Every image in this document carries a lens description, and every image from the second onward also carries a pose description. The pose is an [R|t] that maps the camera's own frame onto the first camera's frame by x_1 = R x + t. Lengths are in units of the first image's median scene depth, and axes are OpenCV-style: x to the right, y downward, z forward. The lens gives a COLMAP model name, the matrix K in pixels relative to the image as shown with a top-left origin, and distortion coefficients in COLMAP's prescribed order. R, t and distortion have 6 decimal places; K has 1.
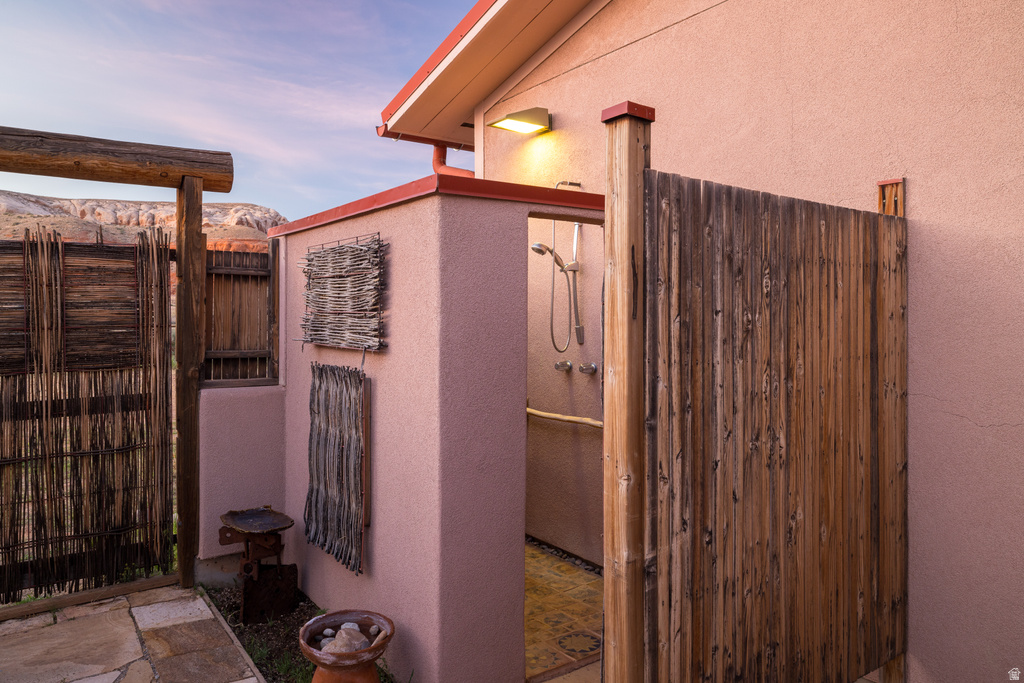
lens RADIAL K [[691.4, 0, 505.9], [0, 691.4, 320.7], [0, 0, 1]] dist [-0.005373, 0.005995]
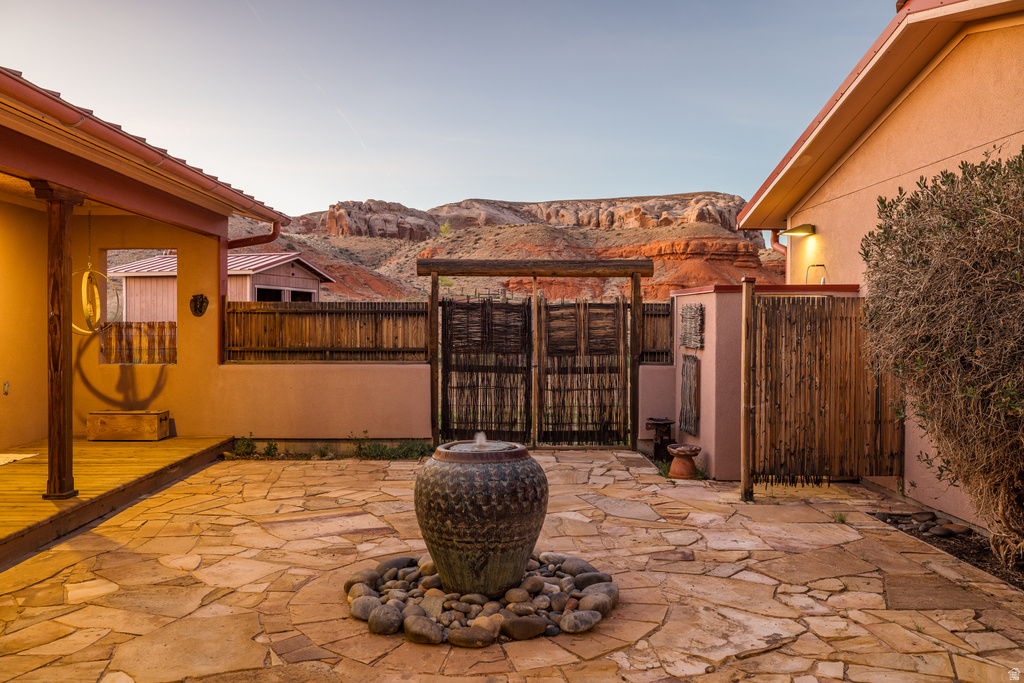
lens RADIAL K [[828.7, 0, 515.1], [0, 828.7, 333.5], [0, 0, 1]] dist [0.010192, -0.005358]
pose [[0.832041, 0.009535, -0.554633, 0.766195], [-0.004626, 0.999937, 0.010251, -0.033123], [0.554696, -0.005964, 0.832032, -1.571966]]
